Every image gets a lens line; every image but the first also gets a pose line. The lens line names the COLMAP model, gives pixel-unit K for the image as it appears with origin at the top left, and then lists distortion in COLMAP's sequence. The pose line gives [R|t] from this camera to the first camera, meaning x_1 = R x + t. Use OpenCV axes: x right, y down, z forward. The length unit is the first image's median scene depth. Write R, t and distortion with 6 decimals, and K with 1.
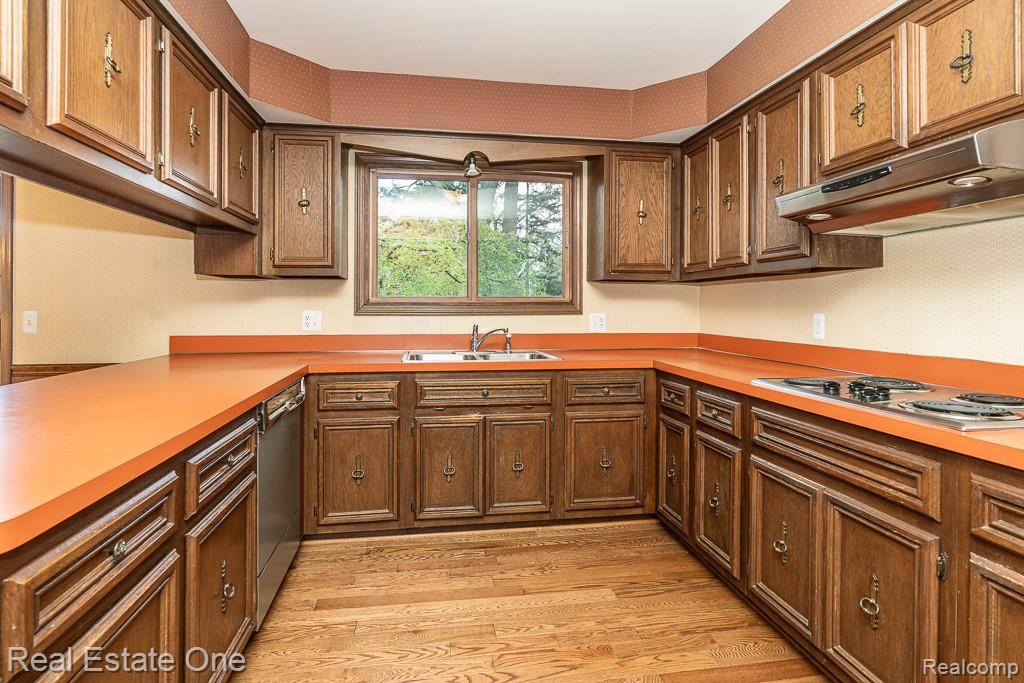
lens RADIAL K [[501.6, 0, 500.4], [0, 501.6, 310.6], [0, 0, 1]] dist [-0.004641, 0.002076]
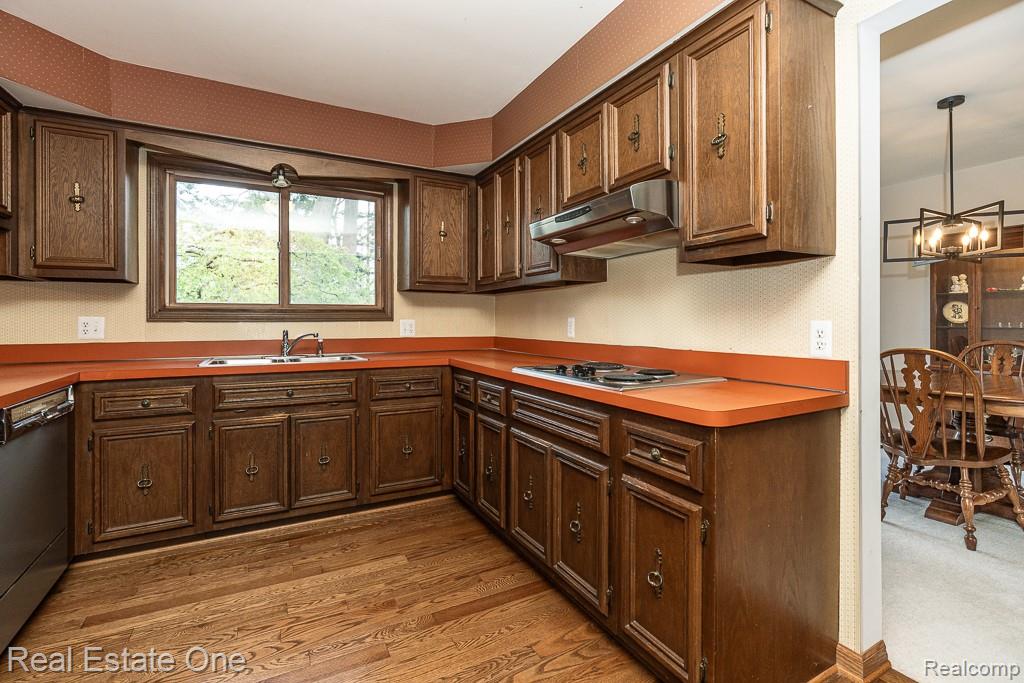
lens RADIAL K [[463.7, 0, 506.2], [0, 463.7, 324.2], [0, 0, 1]] dist [-0.005459, 0.003357]
pose [[0.944284, -0.004247, 0.329106, 0.082490], [0.004505, 0.999990, -0.000022, 0.021862], [-0.329102, 0.001503, 0.944293, -0.073626]]
